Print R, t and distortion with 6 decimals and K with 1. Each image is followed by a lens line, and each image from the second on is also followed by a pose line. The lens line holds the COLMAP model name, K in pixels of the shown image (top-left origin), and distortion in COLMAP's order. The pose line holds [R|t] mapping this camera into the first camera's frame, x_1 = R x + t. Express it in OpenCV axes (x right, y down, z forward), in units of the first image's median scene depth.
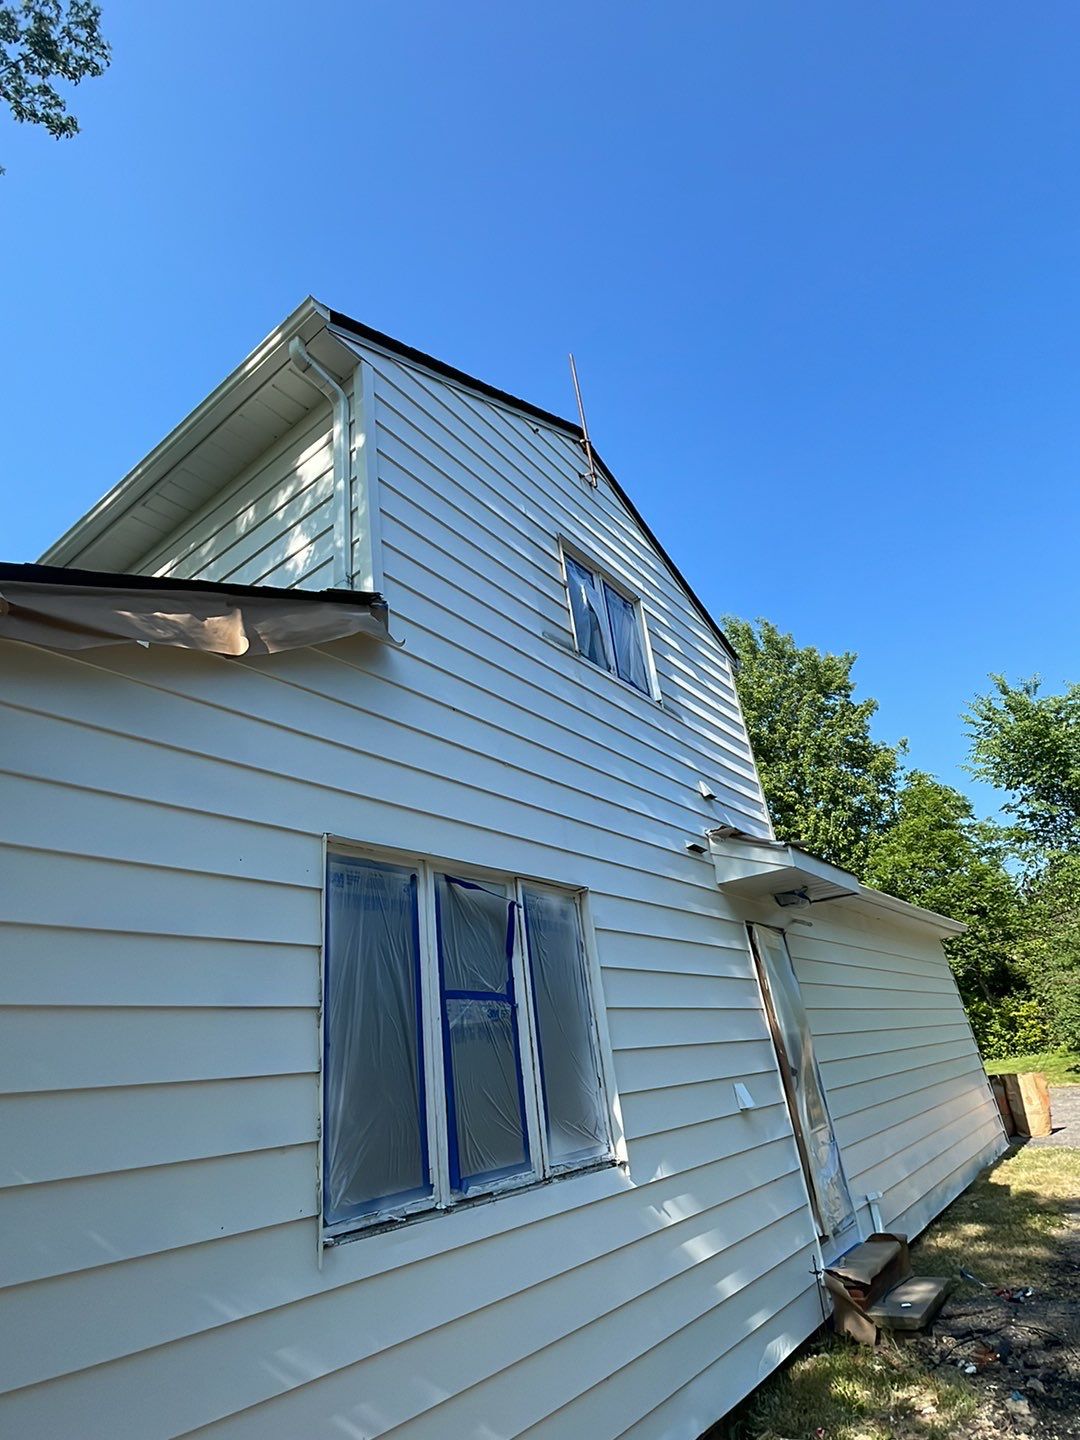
lens RADIAL K [[781.3, 0, 537.1], [0, 781.3, 711.9], [0, 0, 1]] dist [0.021509, -0.021497]
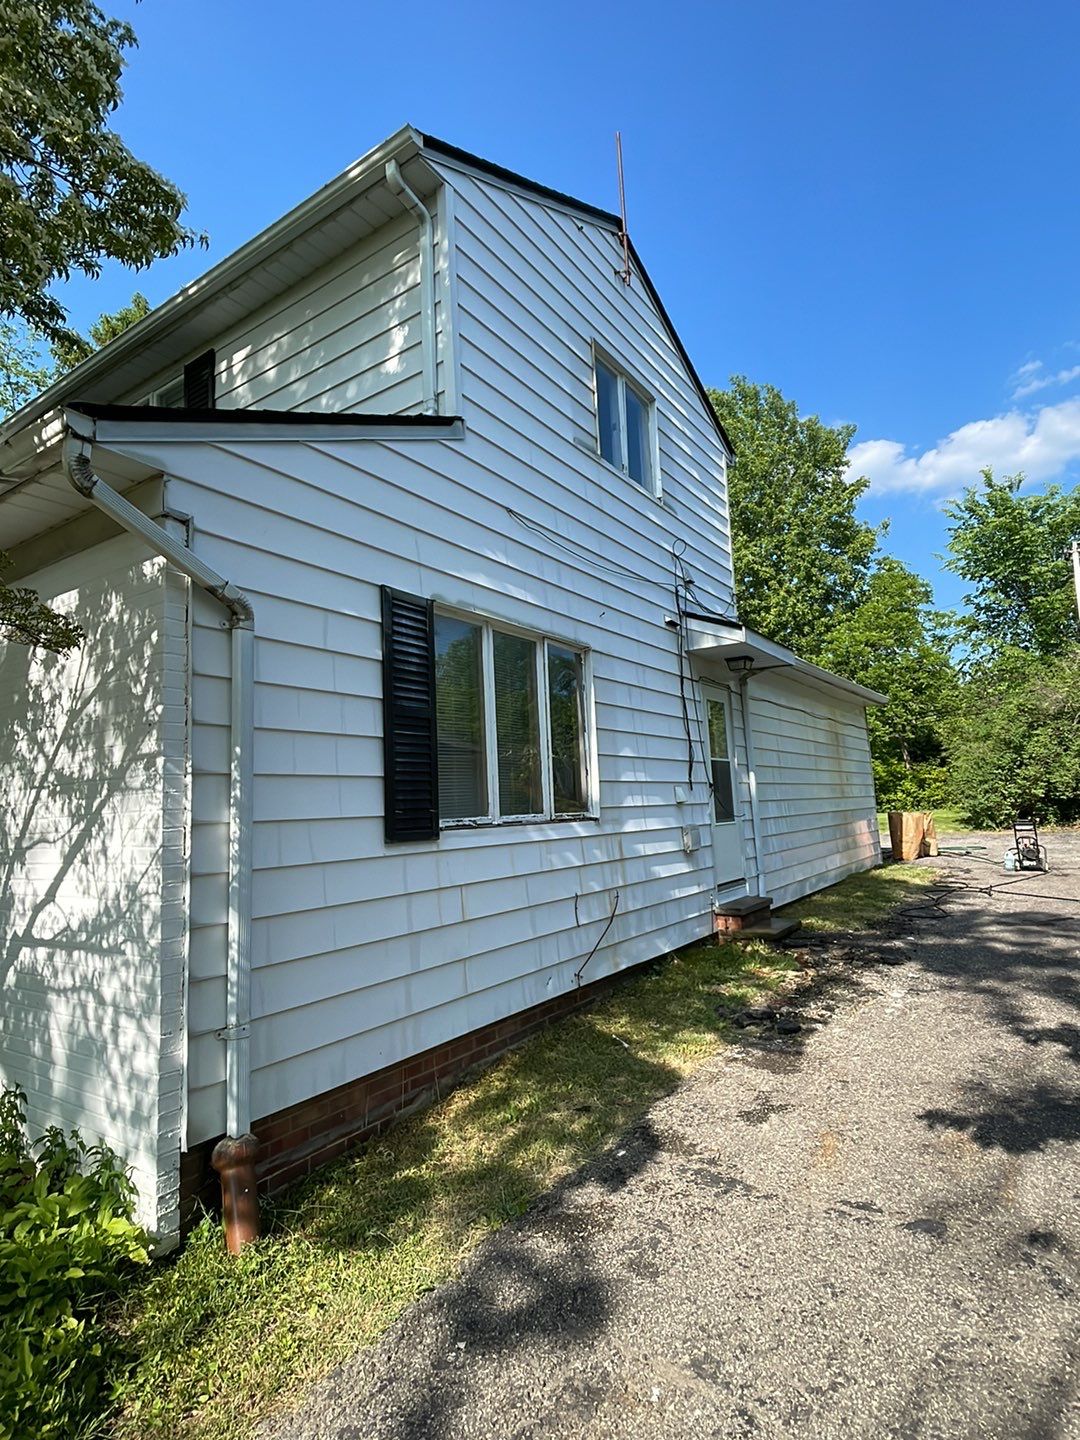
lens RADIAL K [[781.3, 0, 545.2], [0, 781.3, 726.9], [0, 0, 1]] dist [0.021509, -0.021497]
pose [[0.995898, 0.075181, 0.050353, -0.023348], [-0.087586, 0.940688, 0.327772, -0.027161], [-0.022724, -0.330837, 0.943414, -0.109403]]
